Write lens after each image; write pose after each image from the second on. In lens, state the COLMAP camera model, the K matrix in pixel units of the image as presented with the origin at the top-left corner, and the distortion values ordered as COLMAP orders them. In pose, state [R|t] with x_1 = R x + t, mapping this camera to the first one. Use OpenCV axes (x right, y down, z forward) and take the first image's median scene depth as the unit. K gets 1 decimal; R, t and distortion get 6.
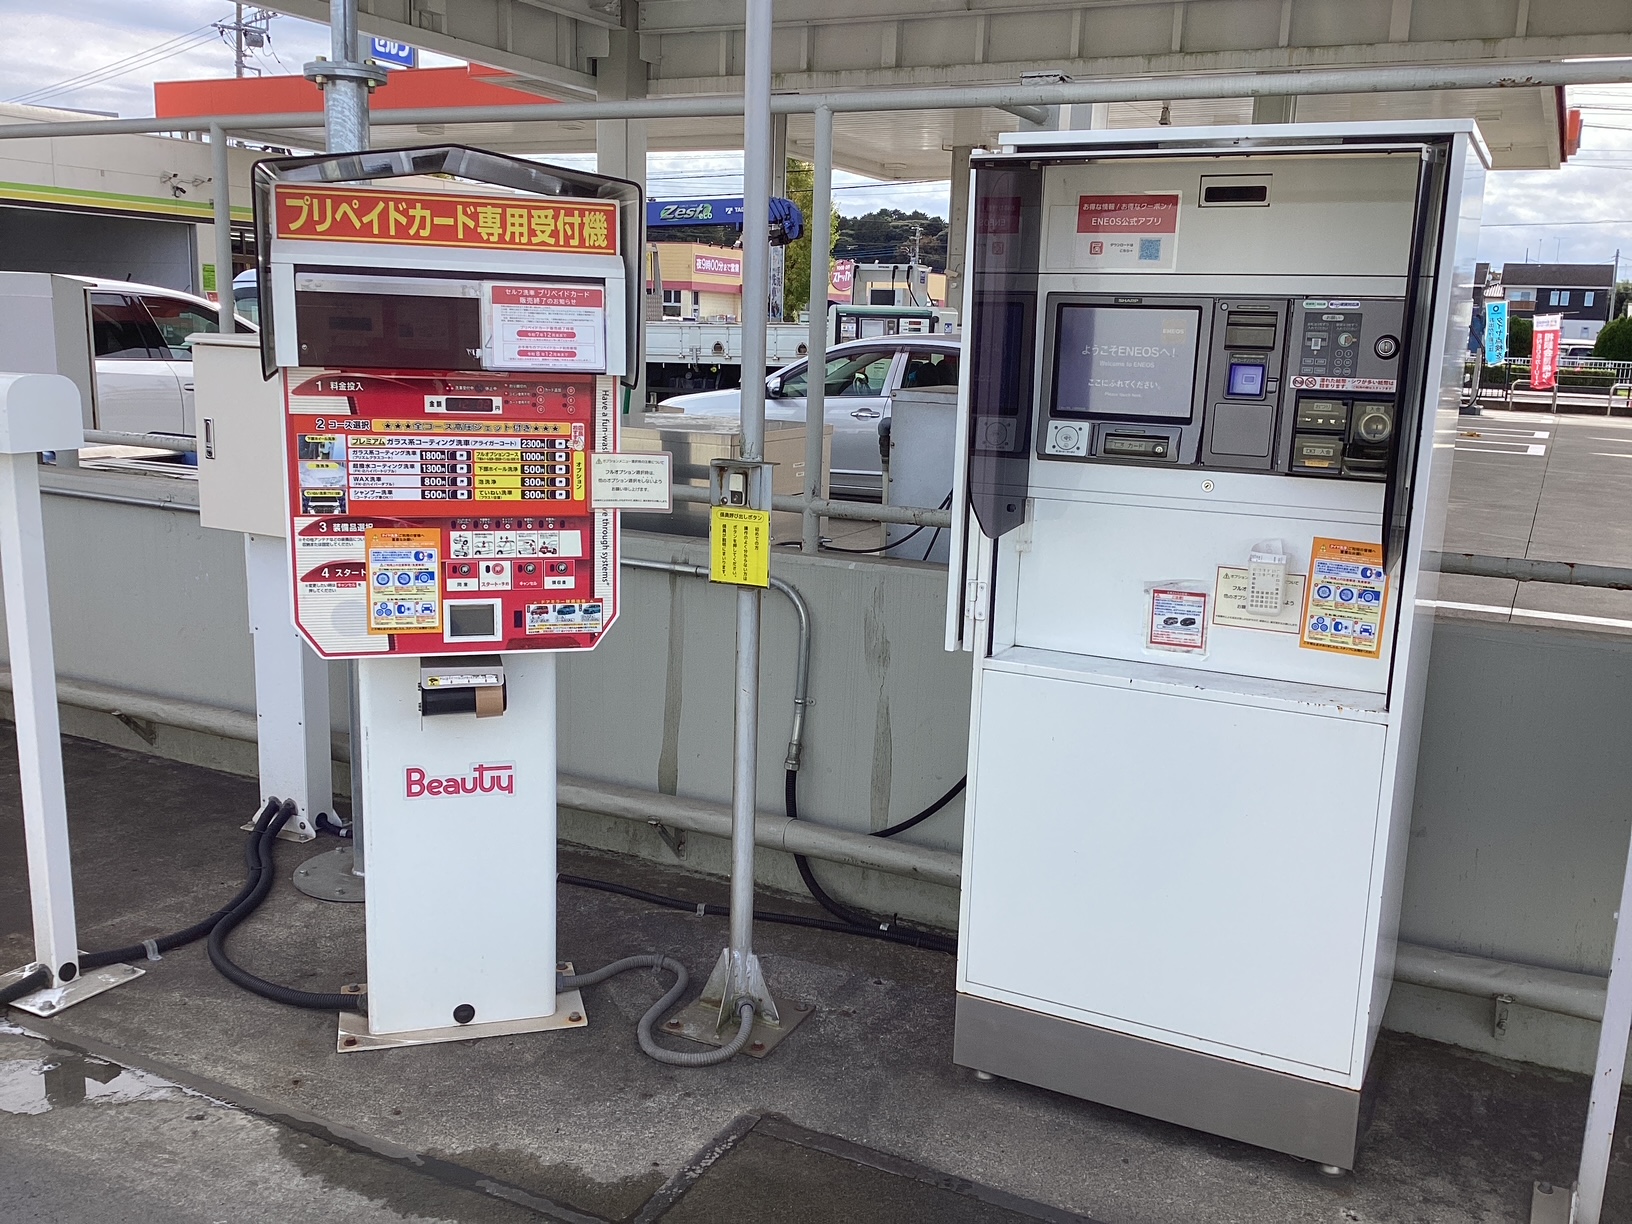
lens RADIAL K [[1484.6, 0, 816.0], [0, 1484.6, 612.0], [0, 0, 1]] dist [0.128684, -0.242977]
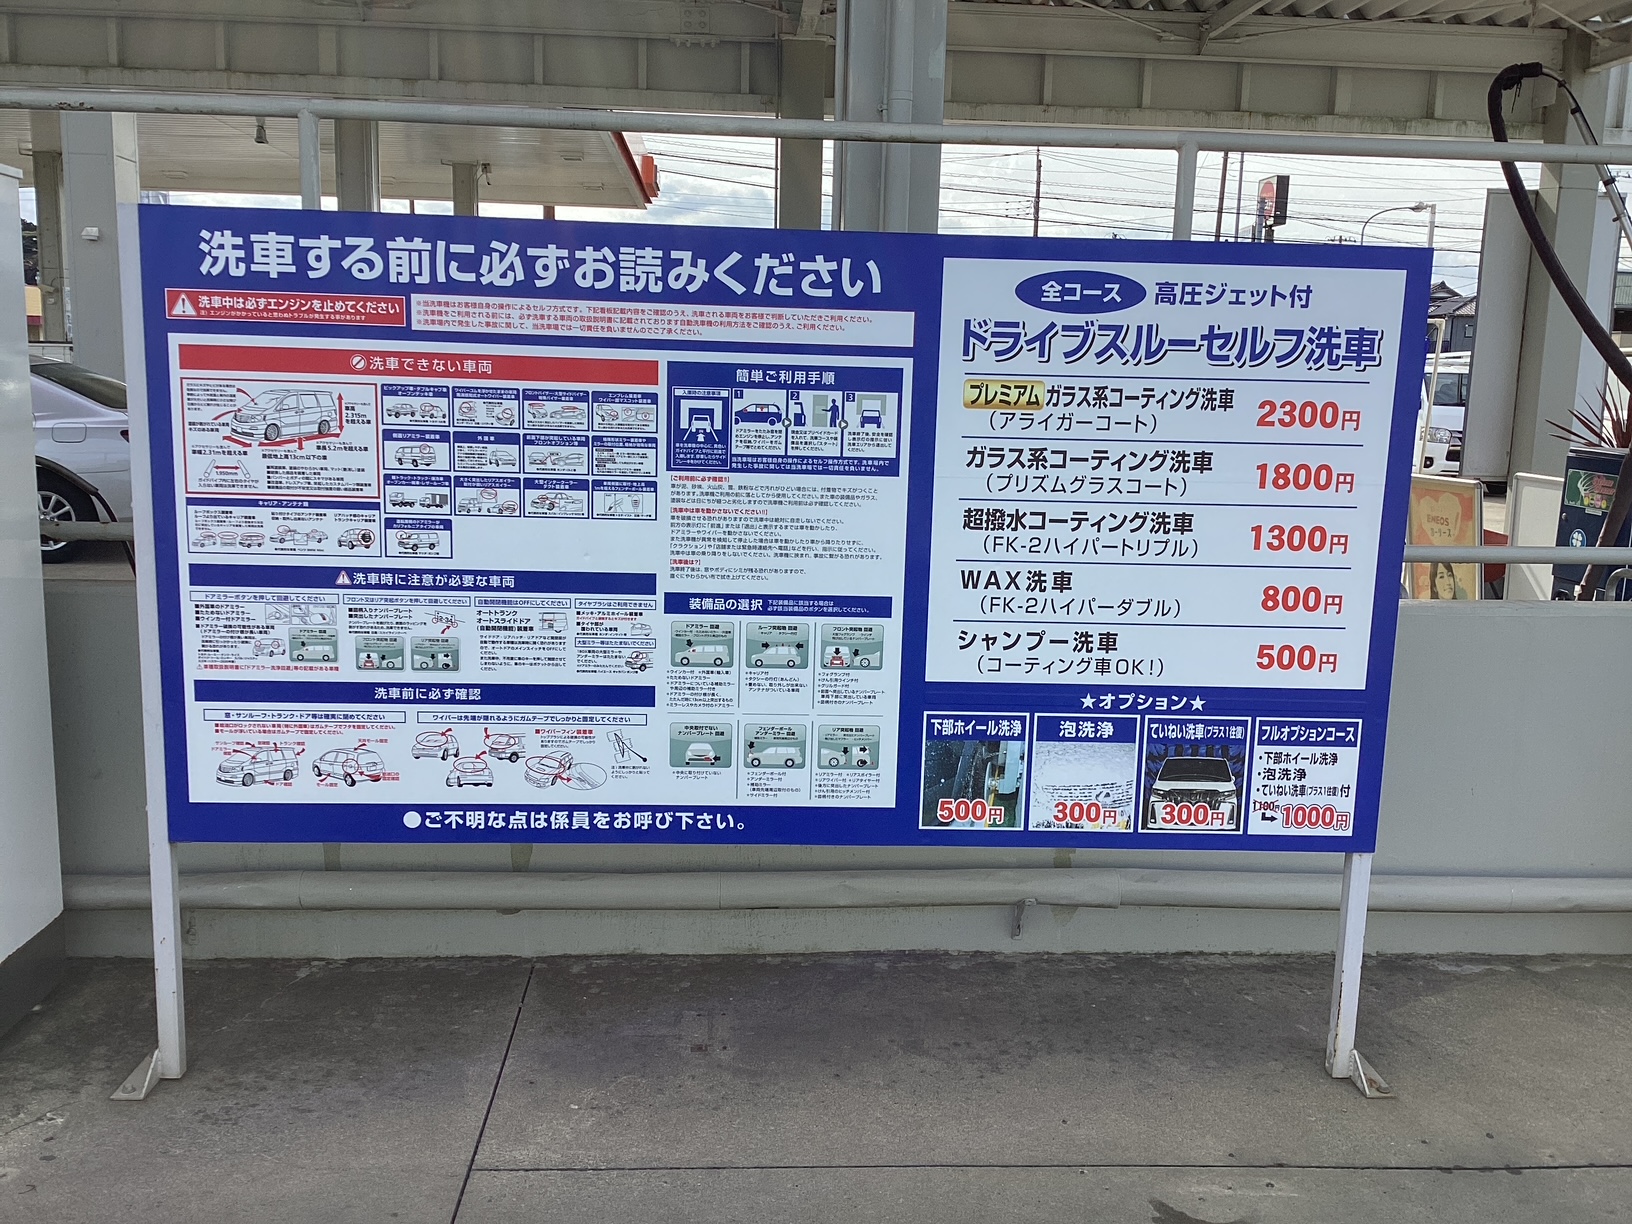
lens RADIAL K [[1484.6, 0, 816.0], [0, 1484.6, 612.0], [0, 0, 1]] dist [0.128684, -0.242977]
pose [[0.862277, -0.091133, 0.498169, 0.332155], [0.098997, 0.995030, 0.010675, 0.069873], [-0.496666, 0.040113, 0.867014, -0.242365]]
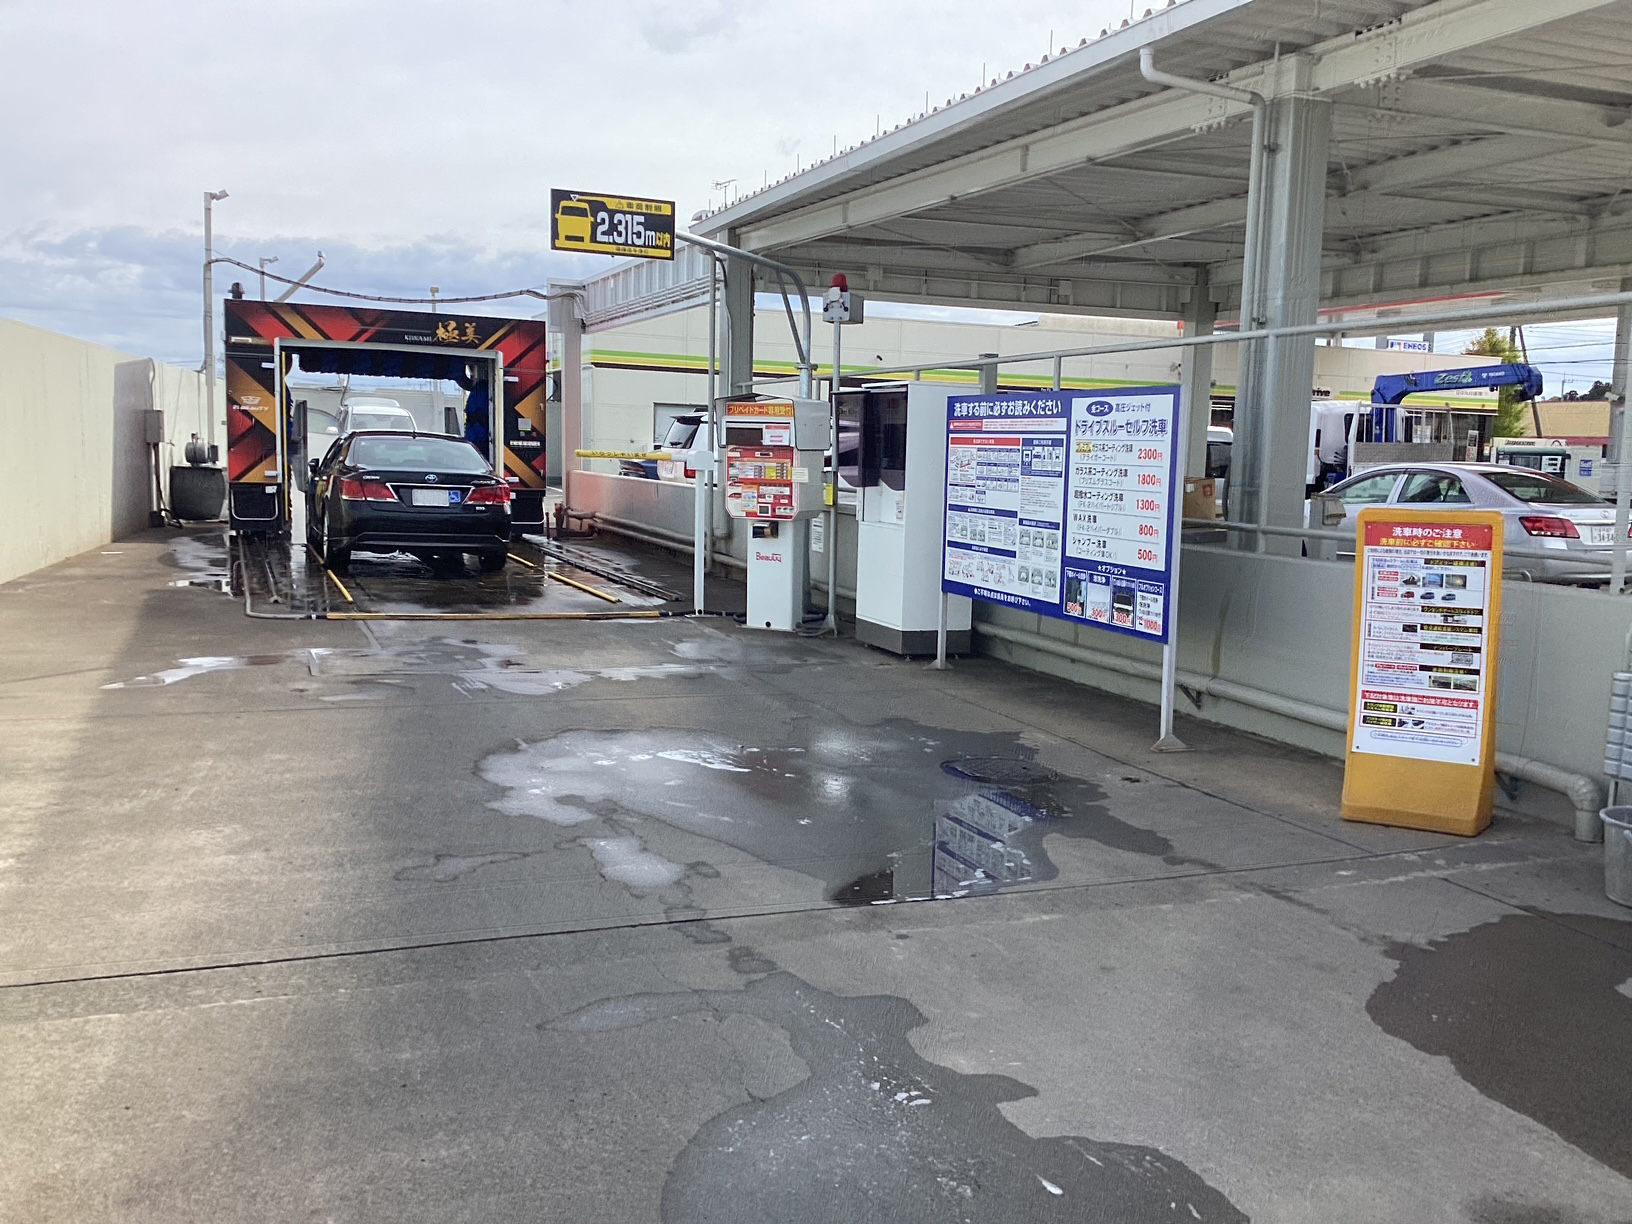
lens RADIAL K [[1484.6, 0, 816.0], [0, 1484.6, 612.0], [0, 0, 1]] dist [0.128684, -0.242977]
pose [[0.743801, 0.064286, -0.665303, 2.430972], [-0.135992, 0.989100, -0.056464, 0.462876], [0.654421, 0.132474, 0.744435, -1.736000]]
